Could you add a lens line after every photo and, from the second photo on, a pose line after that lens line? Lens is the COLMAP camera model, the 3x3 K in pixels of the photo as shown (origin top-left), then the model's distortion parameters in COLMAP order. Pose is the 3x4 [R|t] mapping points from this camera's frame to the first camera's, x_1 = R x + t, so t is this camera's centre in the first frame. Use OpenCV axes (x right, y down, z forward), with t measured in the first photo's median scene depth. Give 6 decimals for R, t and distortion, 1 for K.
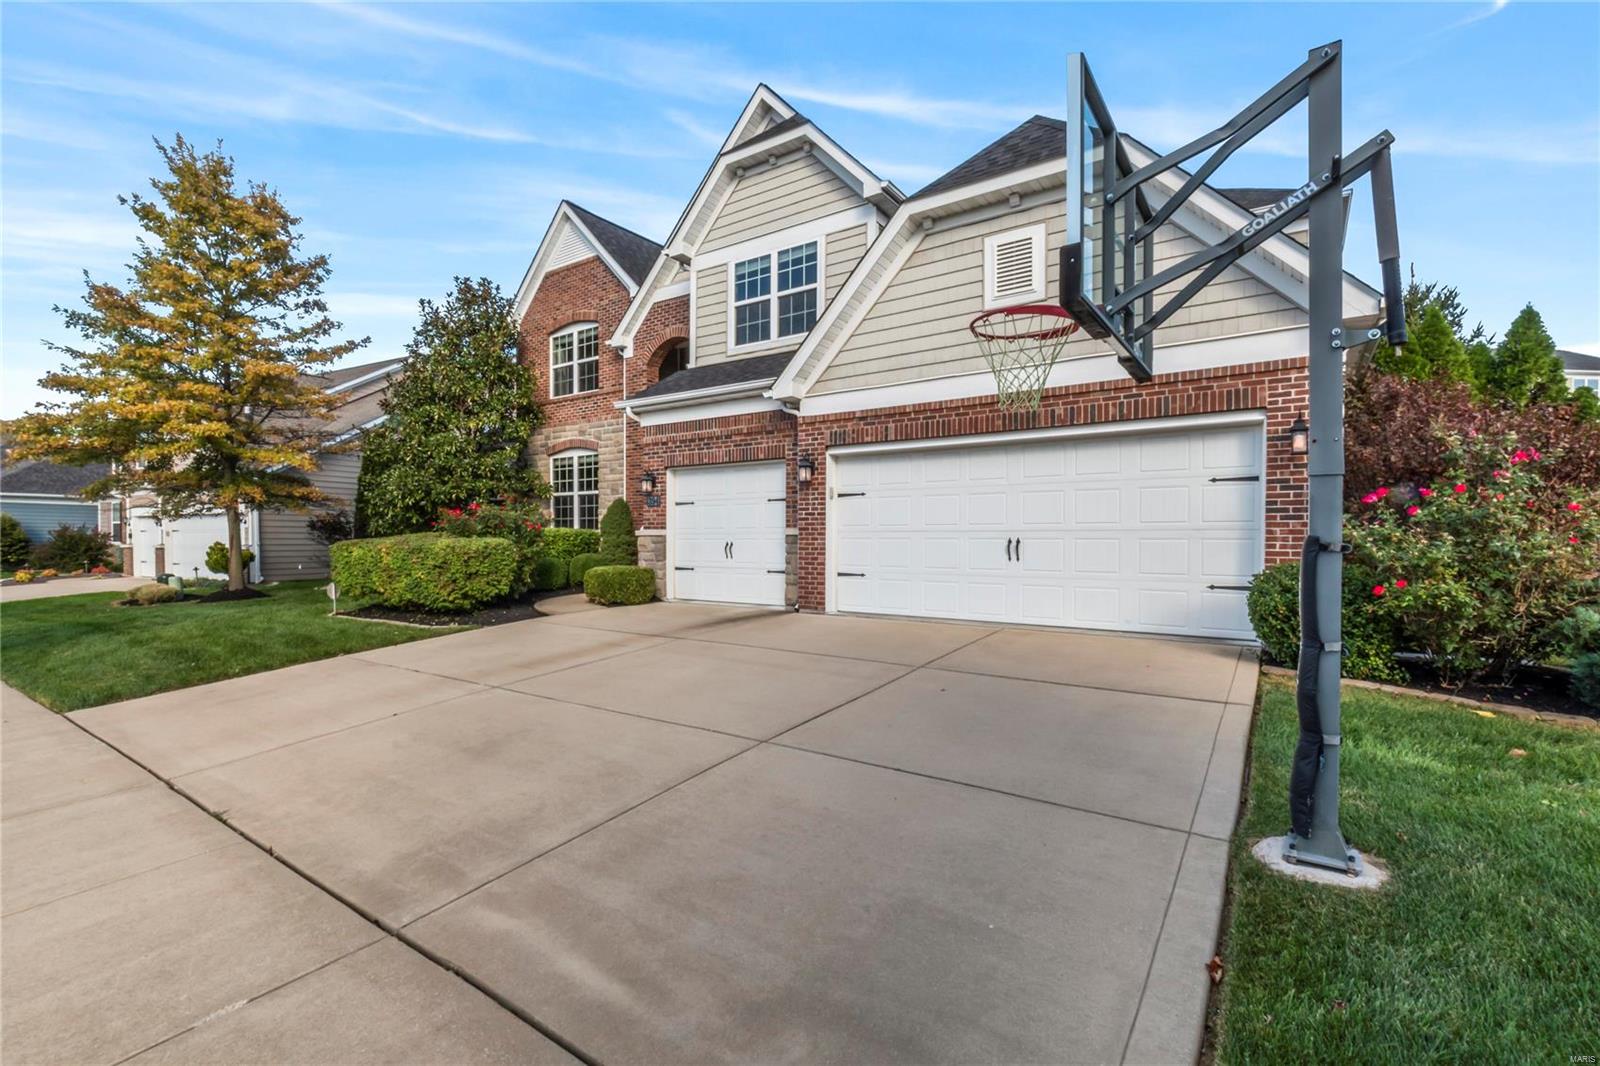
lens RADIAL K [[715.4, 0, 793.9], [0, 715.4, 535.1], [0, 0, 1]] dist [-0.002370, -0.001232]
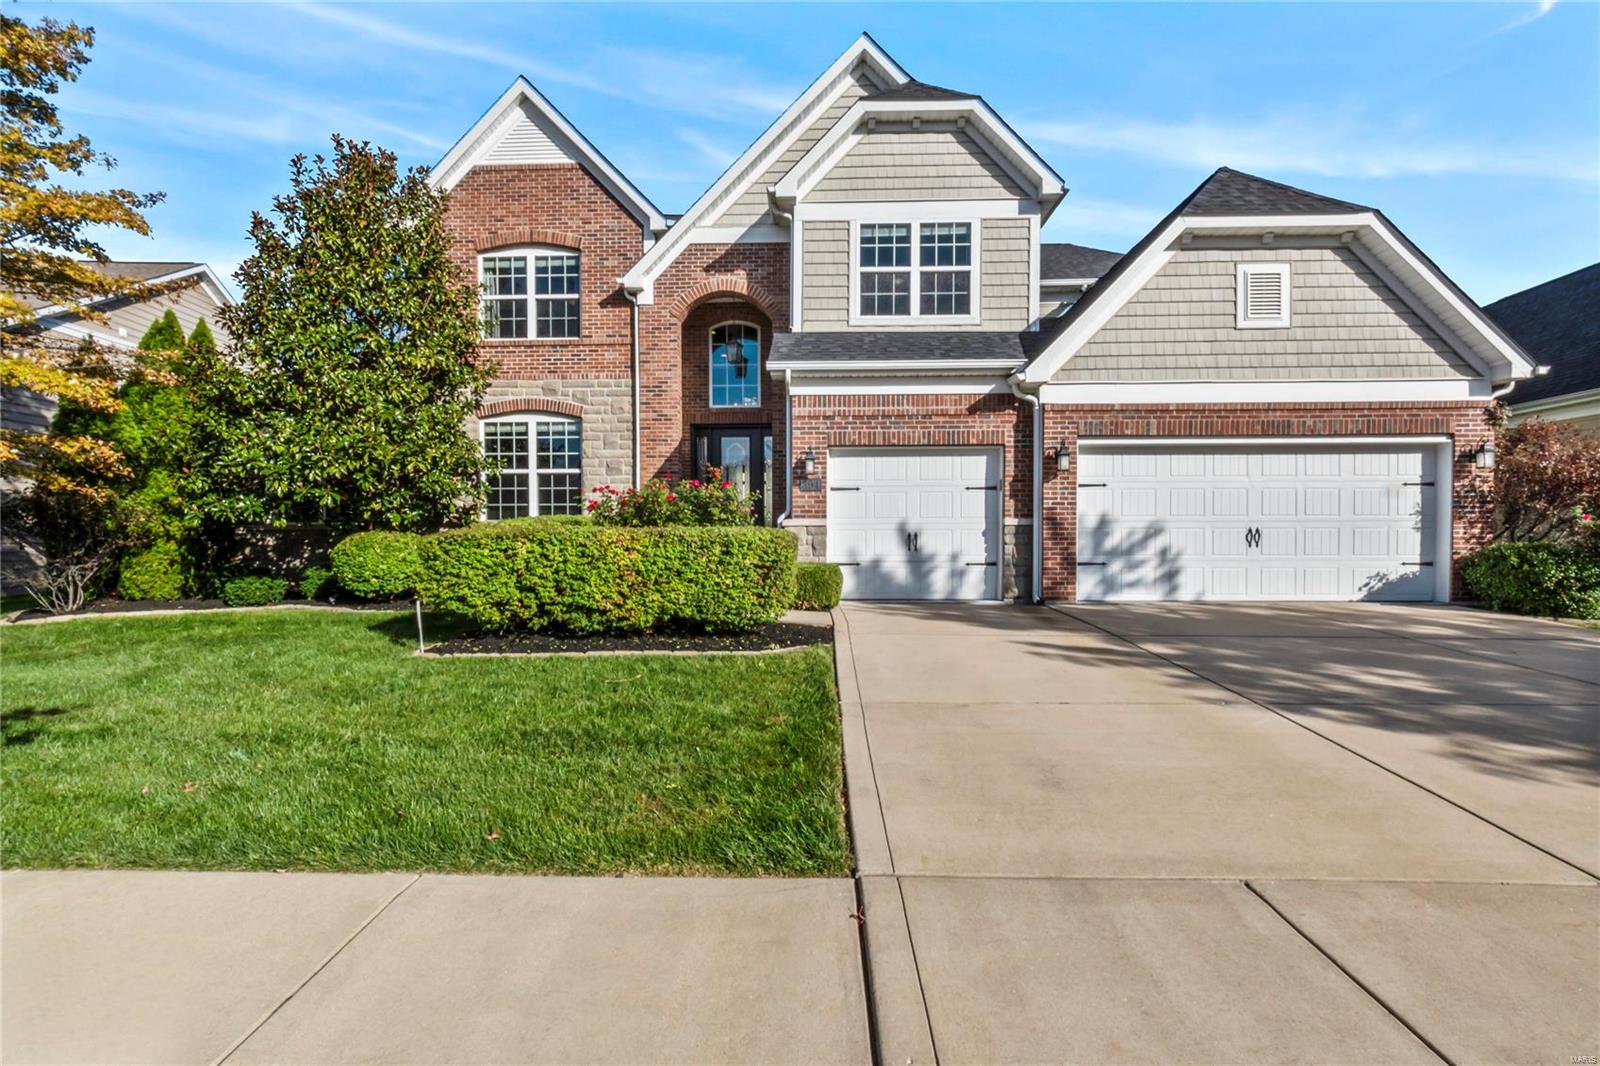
lens RADIAL K [[715.4, 0, 793.4], [0, 715.4, 535.6], [0, 0, 1]] dist [-0.002370, -0.001232]
pose [[0.839790, 0.000519, 0.542910, -0.660149], [-0.001101, 0.999999, 0.000748, 0.011434], [-0.542910, -0.001226, 0.839790, 0.300875]]
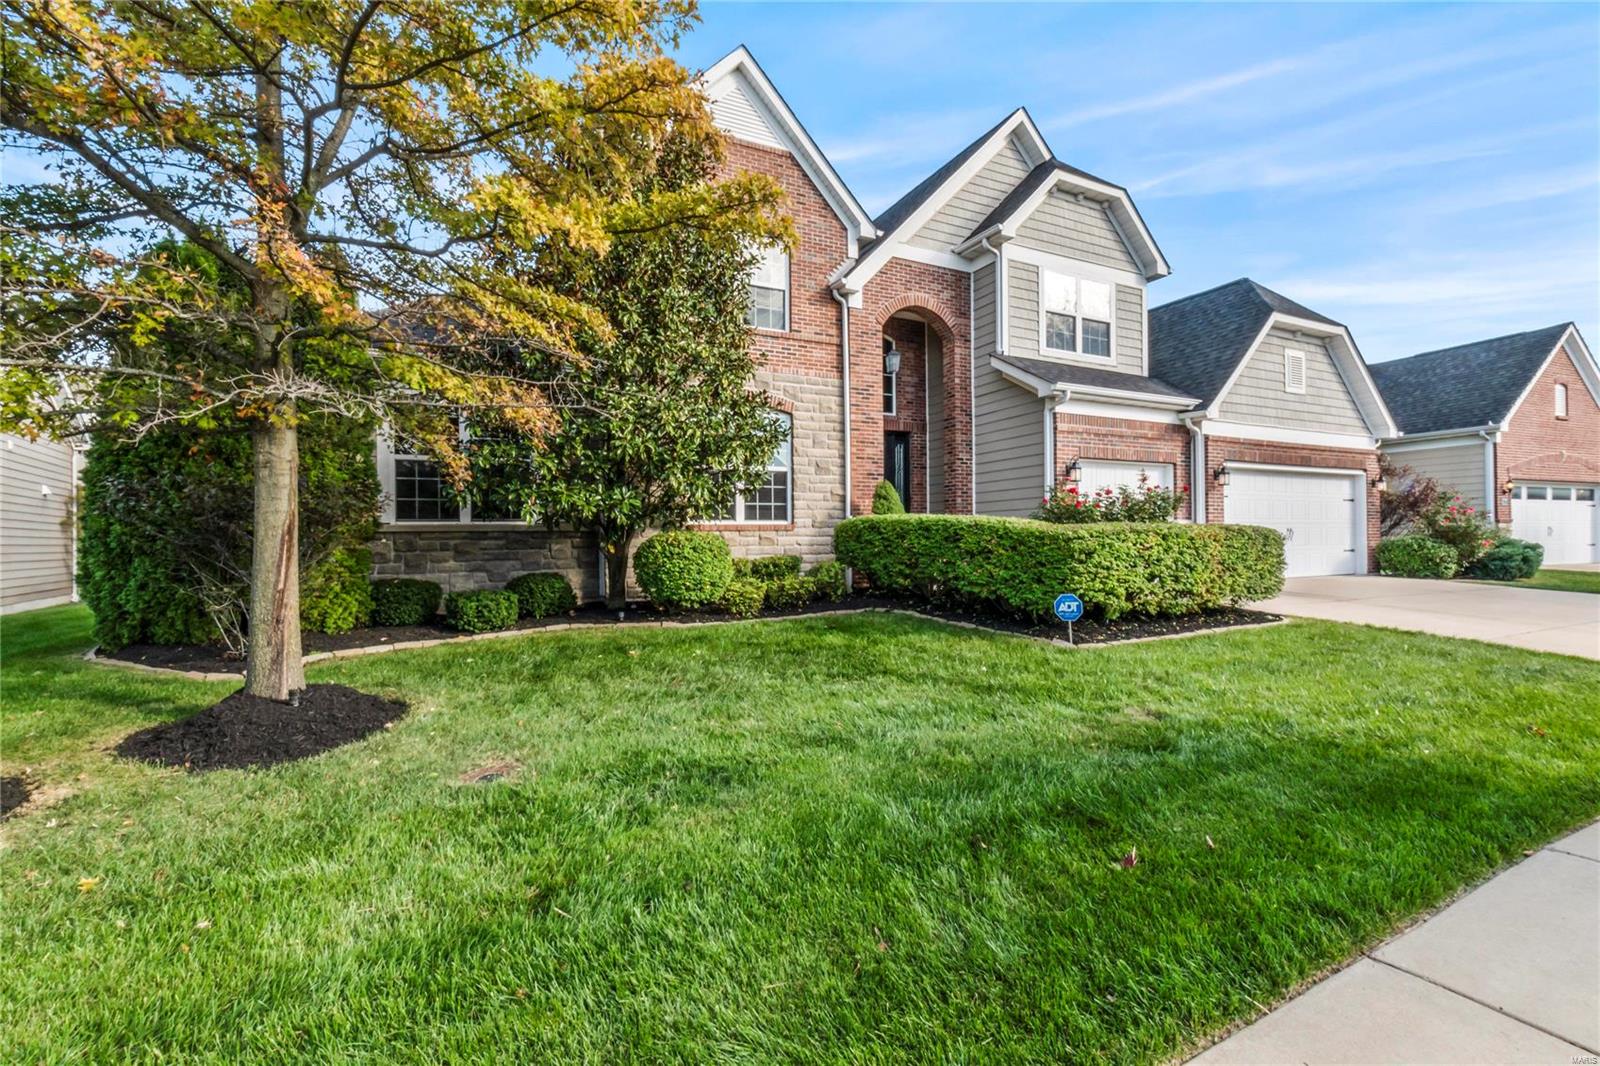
lens RADIAL K [[715.4, 0, 799.4], [0, 715.4, 528.2], [0, 0, 1]] dist [-0.002370, -0.001232]
pose [[0.473953, 0.011994, 0.880468, -1.216635], [0.008067, 0.999806, -0.017962, 0.018597], [-0.880513, 0.015616, 0.473764, 0.850087]]
